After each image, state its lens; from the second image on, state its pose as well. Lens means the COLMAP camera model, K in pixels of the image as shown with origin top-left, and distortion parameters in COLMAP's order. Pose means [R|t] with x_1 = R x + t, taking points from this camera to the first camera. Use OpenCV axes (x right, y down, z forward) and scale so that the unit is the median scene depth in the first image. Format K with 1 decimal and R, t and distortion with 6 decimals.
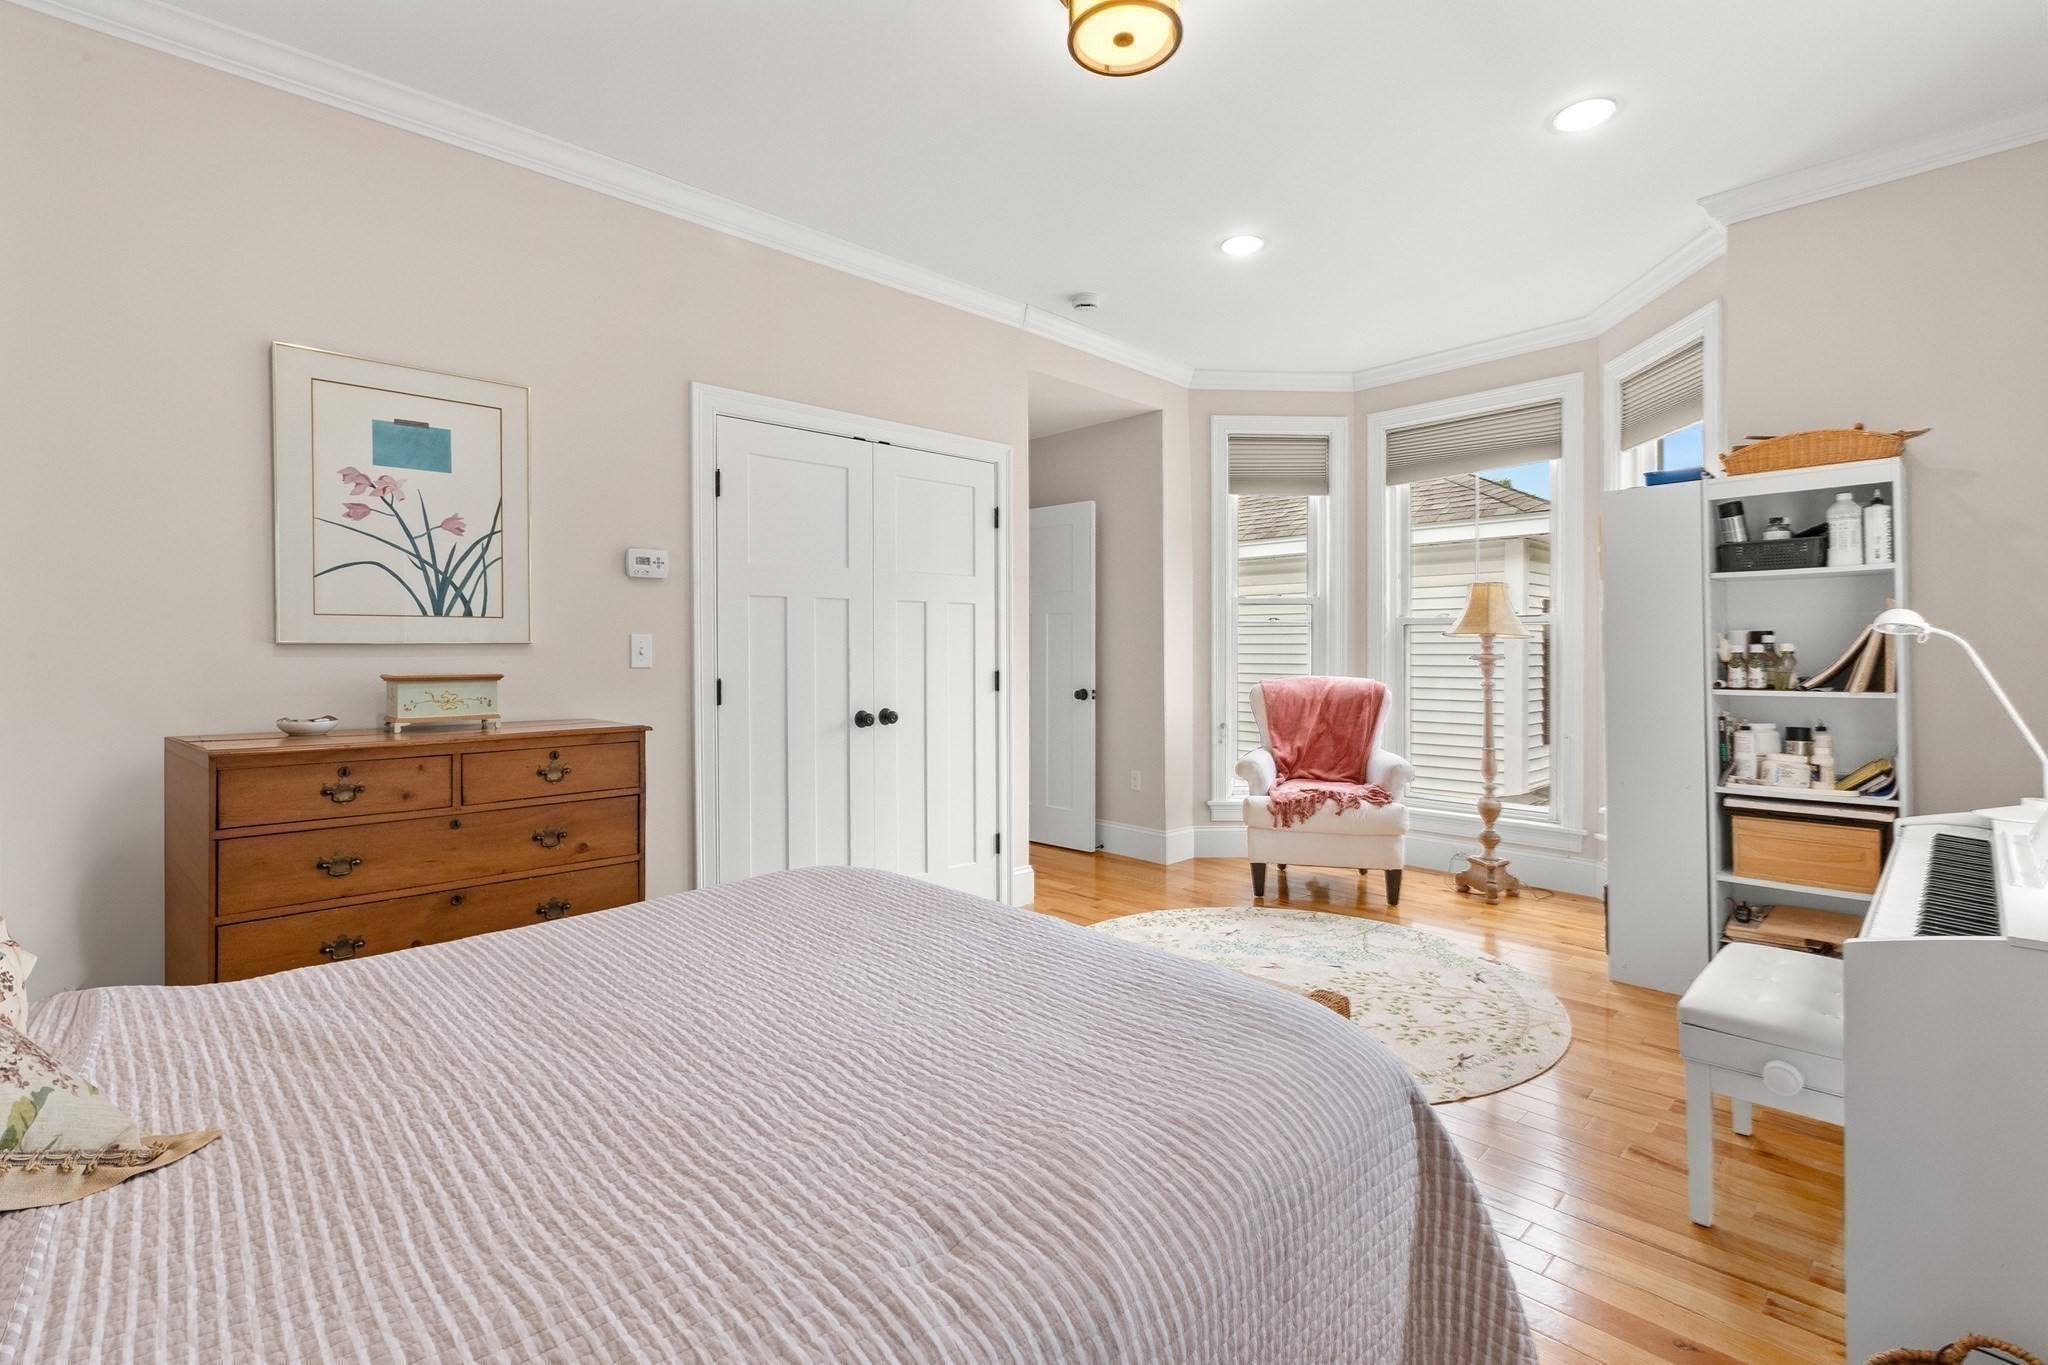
lens RADIAL K [[935.4, 0, 1023.9], [0, 935.4, 665.7], [0, 0, 1]] dist [-0.004070, 0.002168]
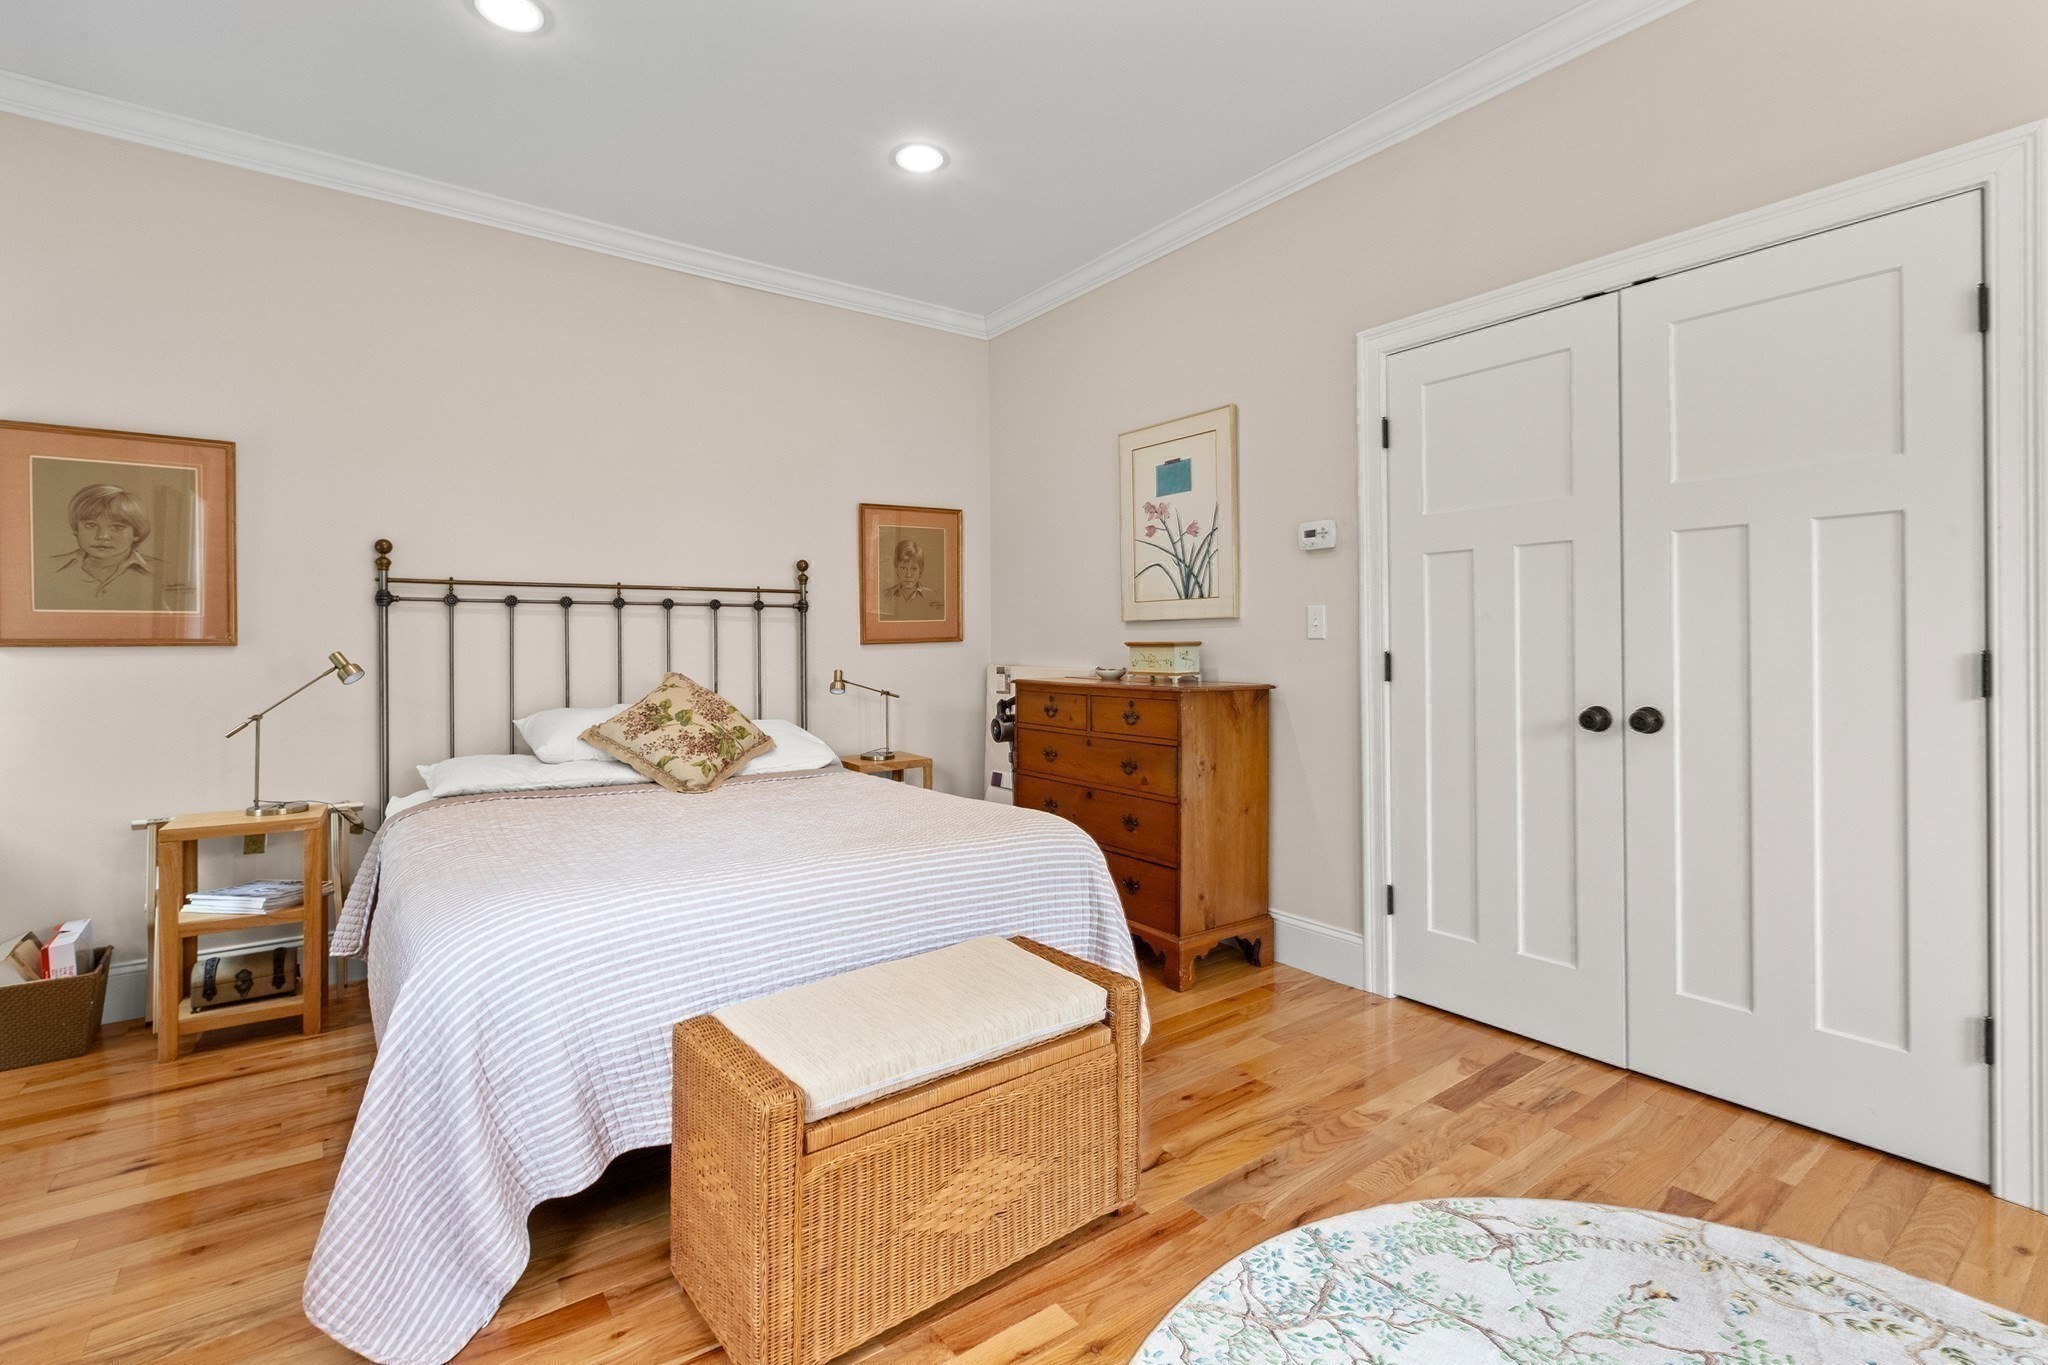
lens RADIAL K [[935.4, 0, 1020.8], [0, 935.4, 636.1], [0, 0, 1]] dist [-0.004070, 0.002168]
pose [[-0.139908, -0.004706, -0.990153, 0.738256], [-0.011573, 0.999928, -0.003118, 0.007511], [0.990097, 0.011023, -0.139952, 0.950820]]
